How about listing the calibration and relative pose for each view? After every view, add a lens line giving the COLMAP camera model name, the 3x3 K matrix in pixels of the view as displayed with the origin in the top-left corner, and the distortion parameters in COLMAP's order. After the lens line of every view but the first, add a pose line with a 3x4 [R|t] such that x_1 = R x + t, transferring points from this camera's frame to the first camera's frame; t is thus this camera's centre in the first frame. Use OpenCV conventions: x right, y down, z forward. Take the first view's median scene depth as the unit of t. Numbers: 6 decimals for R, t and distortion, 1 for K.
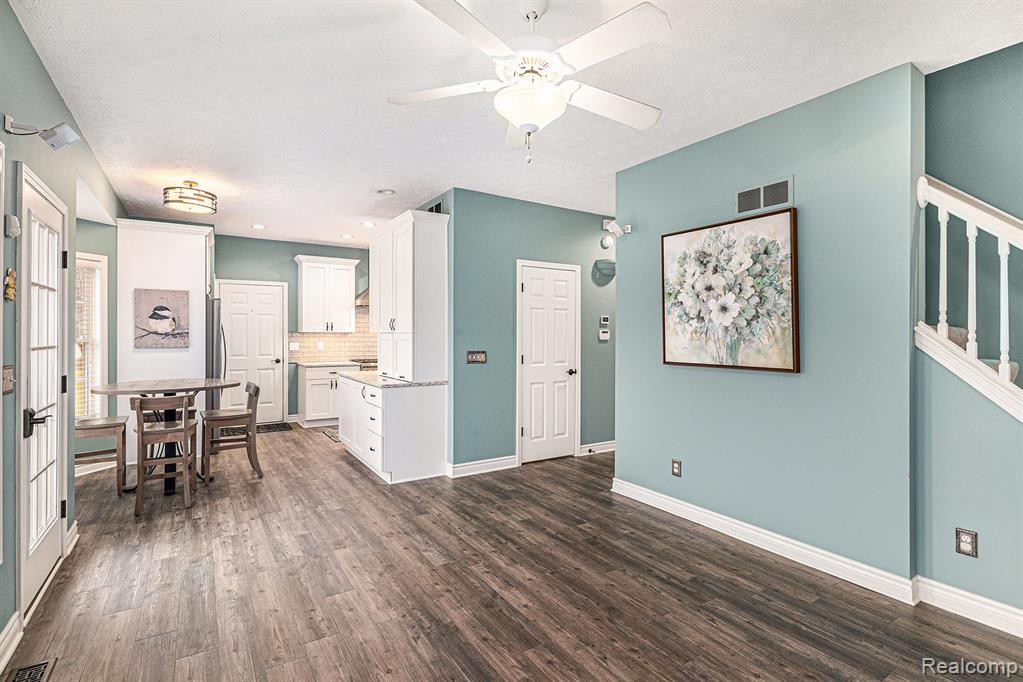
lens RADIAL K [[488.7, 0, 512.6], [0, 488.7, 335.5], [0, 0, 1]] dist [-0.000907, -0.000136]
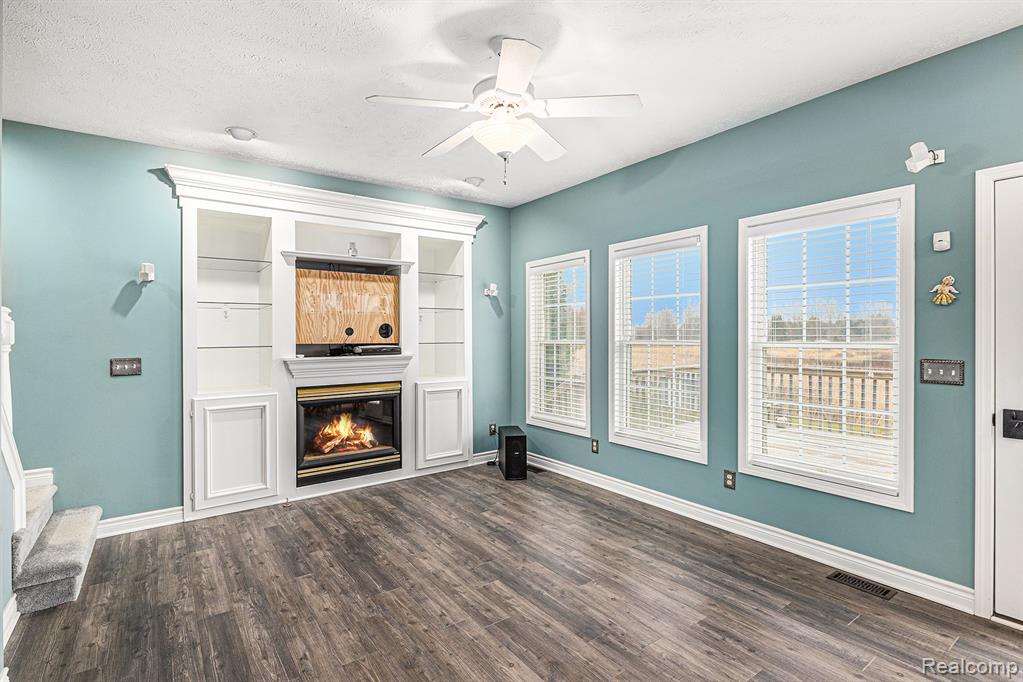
lens RADIAL K [[488.7, 0, 511.6], [0, 488.7, 338.4], [0, 0, 1]] dist [-0.000907, -0.000136]
pose [[-0.998391, 0.006974, -0.056281, 0.076032], [0.006500, 0.999942, 0.008595, -0.013449], [0.056338, 0.008215, -0.998378, 2.040094]]
